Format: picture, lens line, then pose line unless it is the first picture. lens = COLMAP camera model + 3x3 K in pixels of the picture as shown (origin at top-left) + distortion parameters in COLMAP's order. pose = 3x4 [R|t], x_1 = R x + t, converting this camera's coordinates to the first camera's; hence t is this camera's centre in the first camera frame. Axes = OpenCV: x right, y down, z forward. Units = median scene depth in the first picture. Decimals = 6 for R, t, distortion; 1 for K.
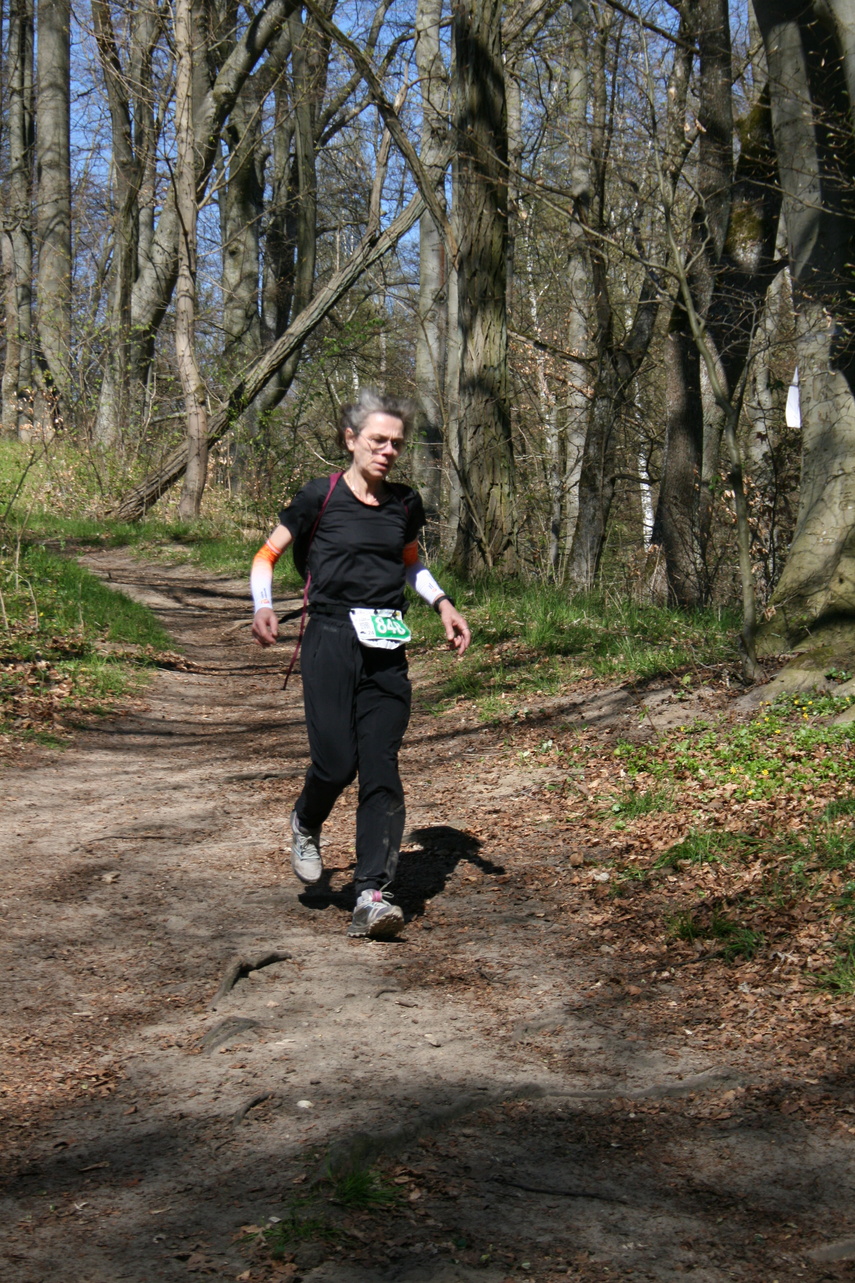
lens RADIAL K [[3103.3, 0, 427.5], [0, 3103.3, 641.5], [0, 0, 1]] dist [0.104648, 0.121392]
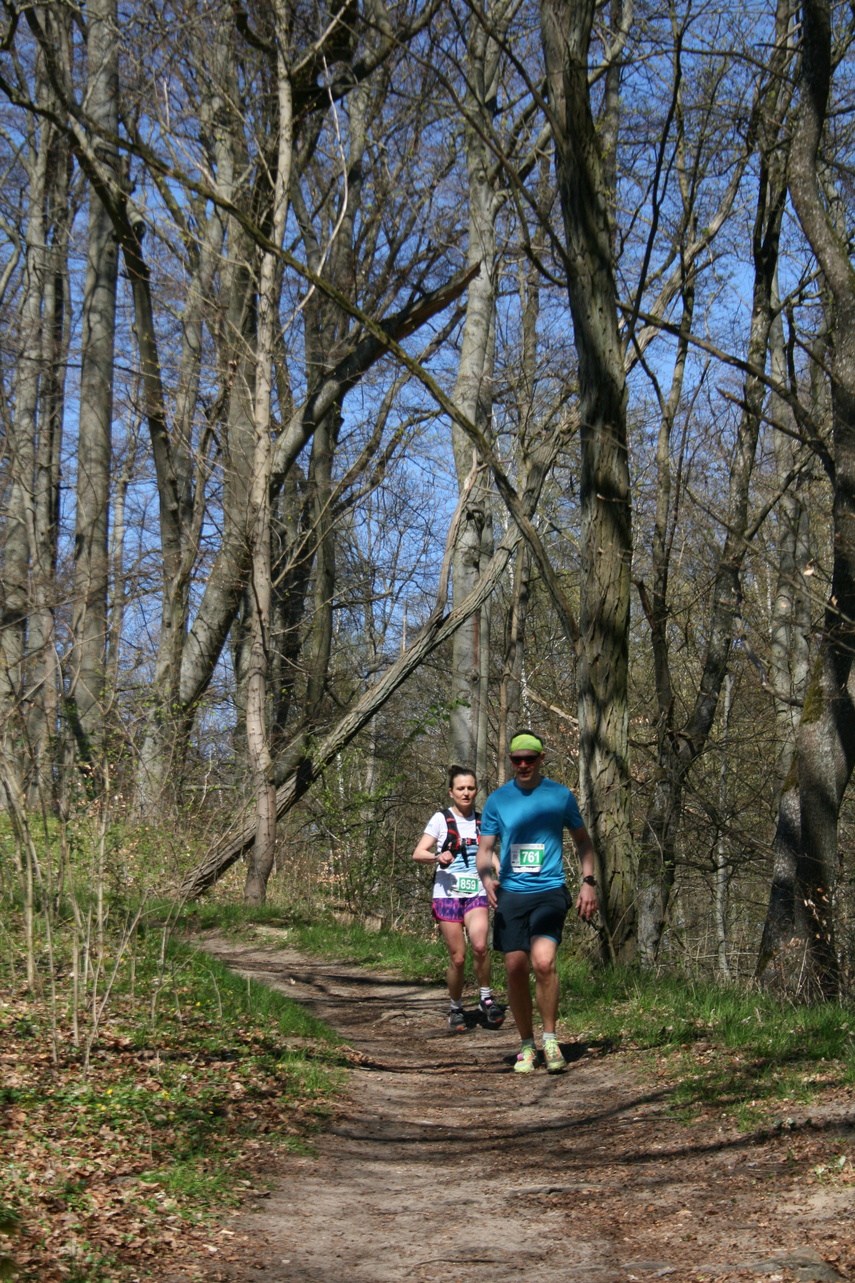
lens RADIAL K [[3103.3, 0, 427.5], [0, 3103.3, 641.5], [0, 0, 1]] dist [0.104648, 0.121392]
pose [[0.999626, 0.017553, 0.020954, -0.116394], [-0.014899, 0.992578, -0.120692, -0.007664], [-0.022917, 0.120335, 0.992469, 0.043992]]
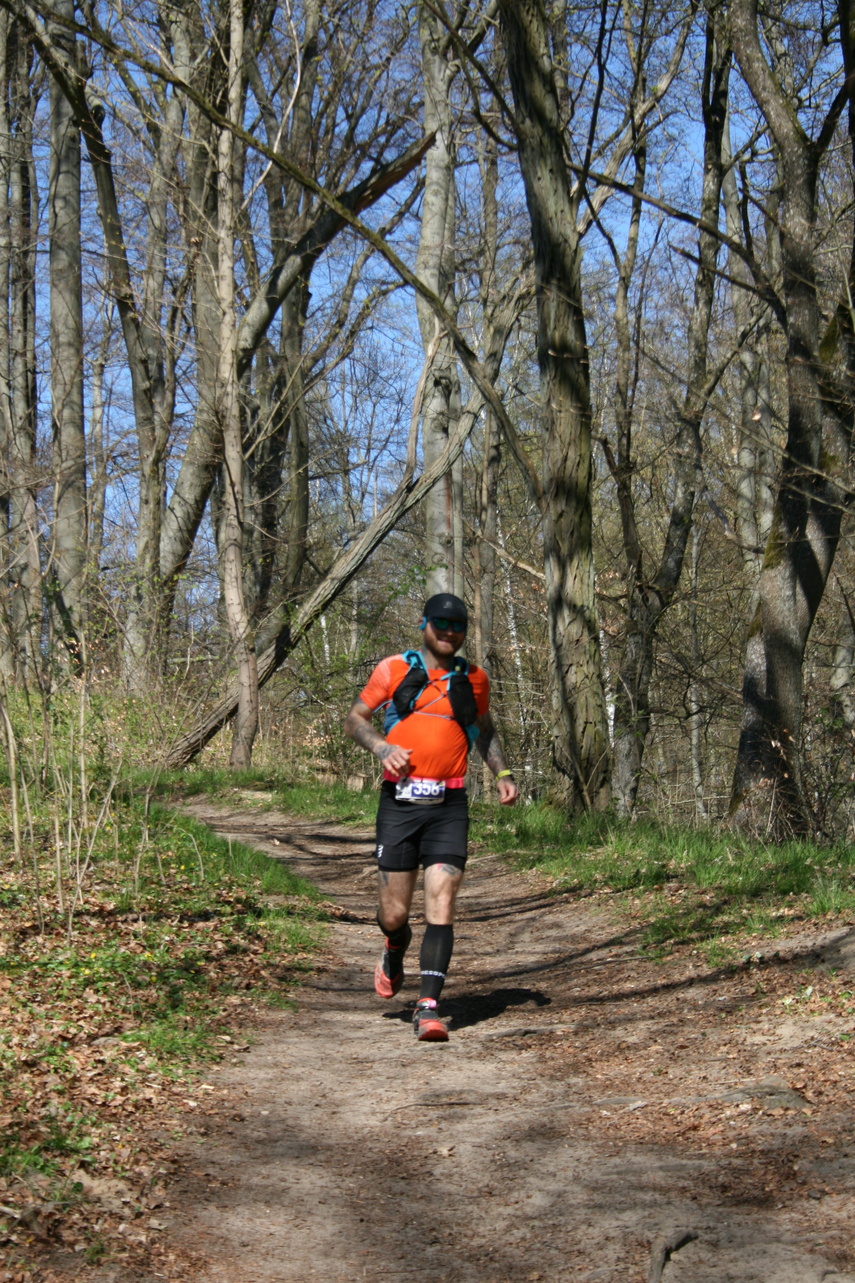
lens RADIAL K [[3012.5, 0, 427.5], [0, 3012.5, 641.5], [0, 0, 1]] dist [0.075541, 0.265508]
pose [[0.999300, -0.026624, 0.026293, -0.107724], [0.028578, 0.996622, -0.076990, -0.006620], [-0.024155, 0.077687, 0.996685, 0.059789]]
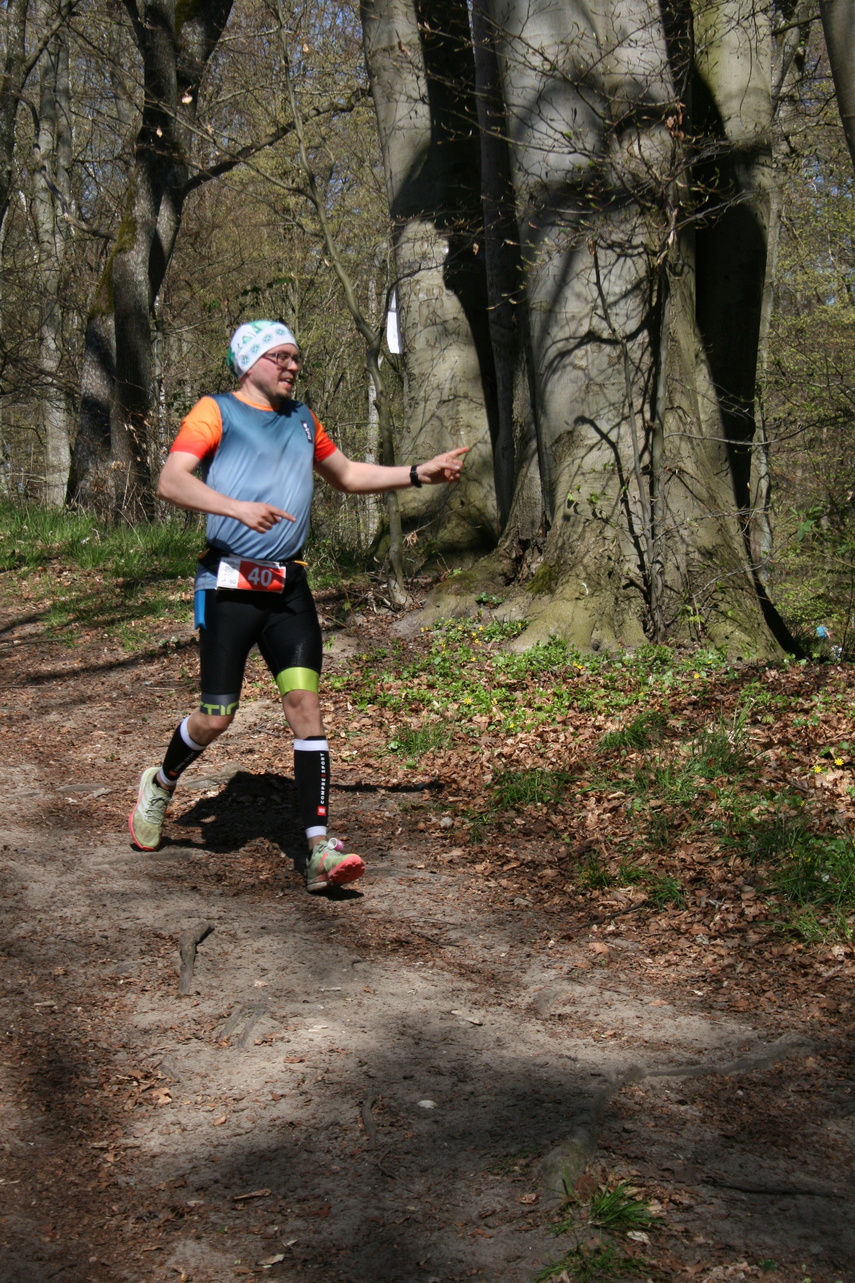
lens RADIAL K [[2894.6, 0, 427.5], [0, 2894.6, 641.5], [0, 0, 1]] dist [0.057920, 0.209912]
pose [[0.961249, -0.018303, 0.275074, -0.164624], [0.008401, 0.999275, 0.037134, -0.012081], [-0.275554, -0.033384, 0.960706, 0.108547]]
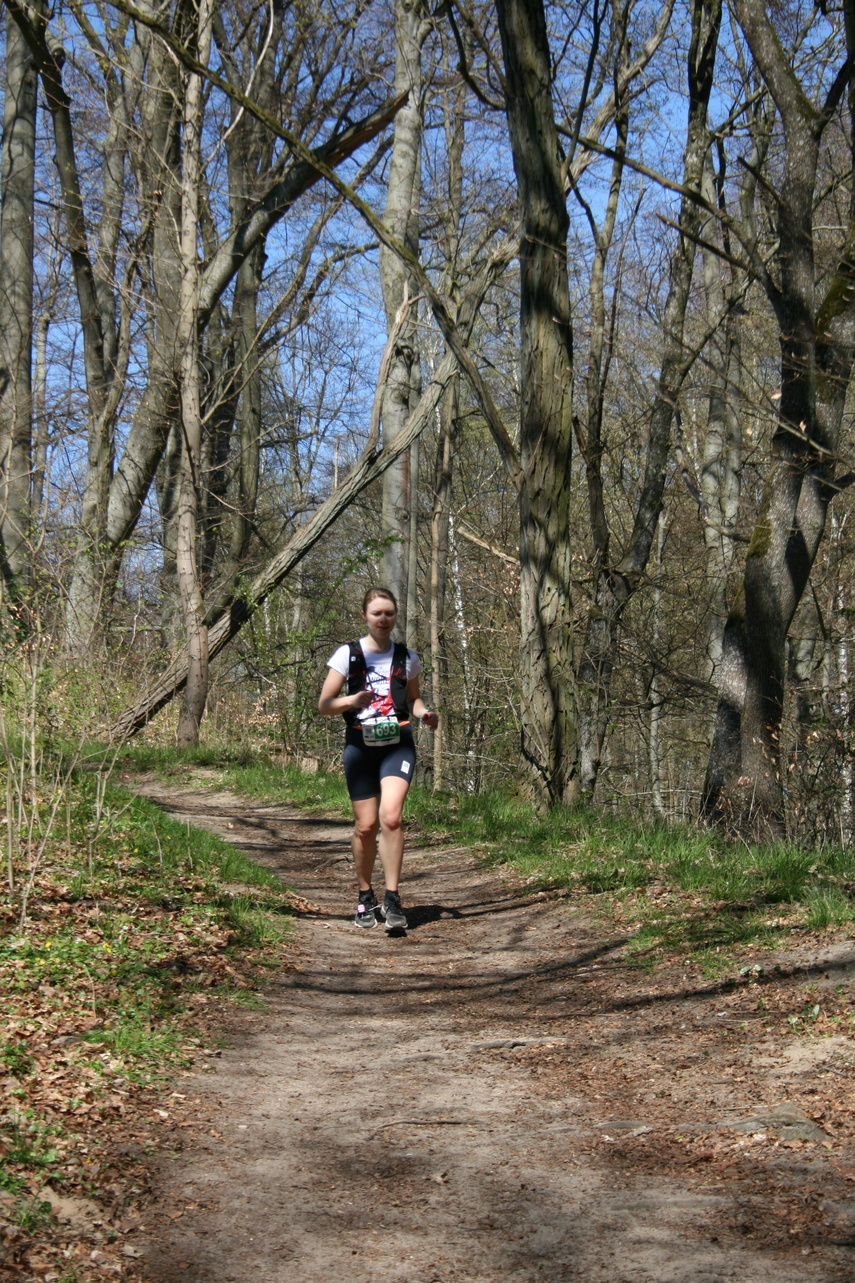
lens RADIAL K [[3078.7, 0, 427.5], [0, 3078.7, 641.5], [0, 0, 1]] dist [0.120411, -0.059773]
pose [[0.998853, 0.008856, 0.047063, -0.124820], [-0.005564, 0.997558, -0.069621, -0.011256], [-0.047564, 0.069280, 0.996463, 0.104307]]
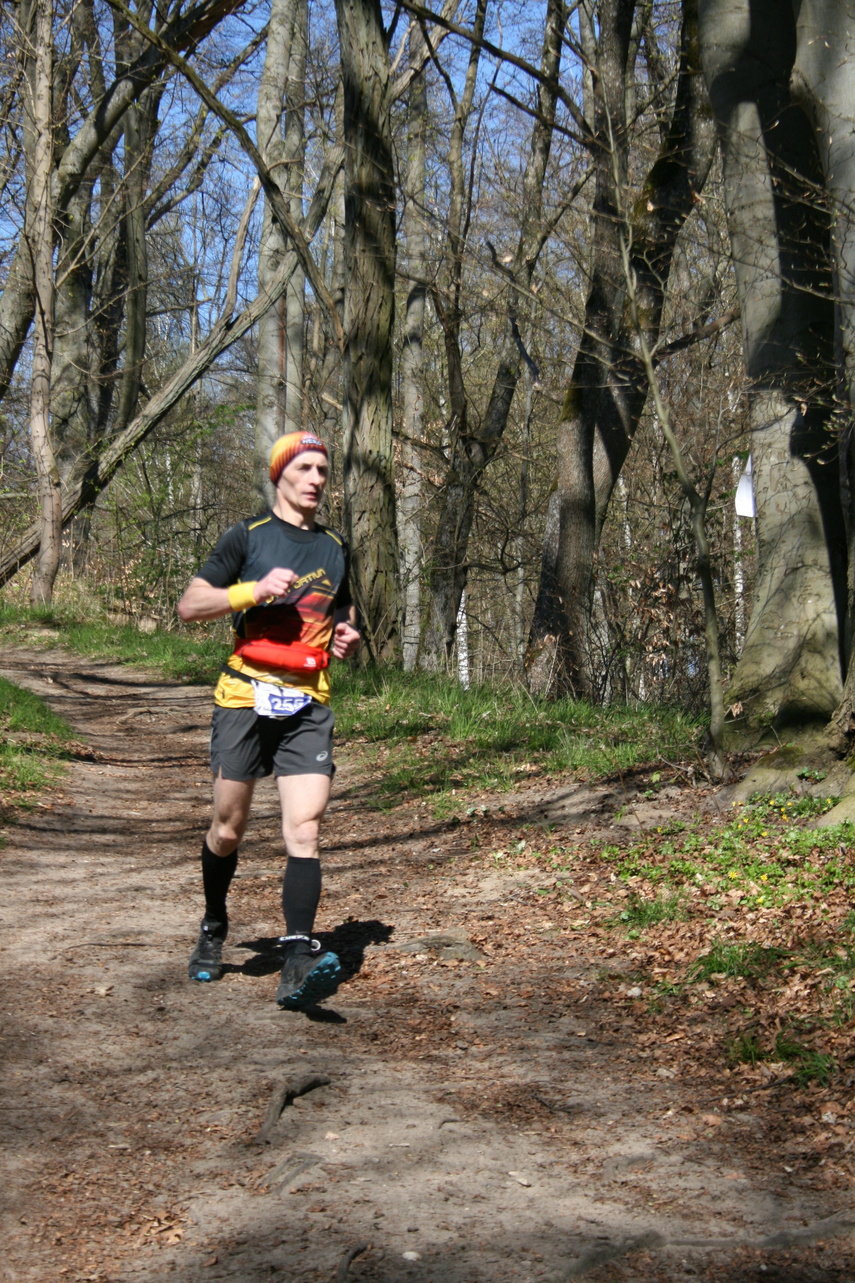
lens RADIAL K [[3073.2, 0, 427.5], [0, 3073.2, 641.5], [0, 0, 1]] dist [0.070685, 0.415236]
pose [[0.997482, 0.012339, 0.069842, -0.059993], [-0.010384, 0.999546, -0.028278, -0.002552], [-0.070160, 0.027482, 0.997157, 0.061865]]
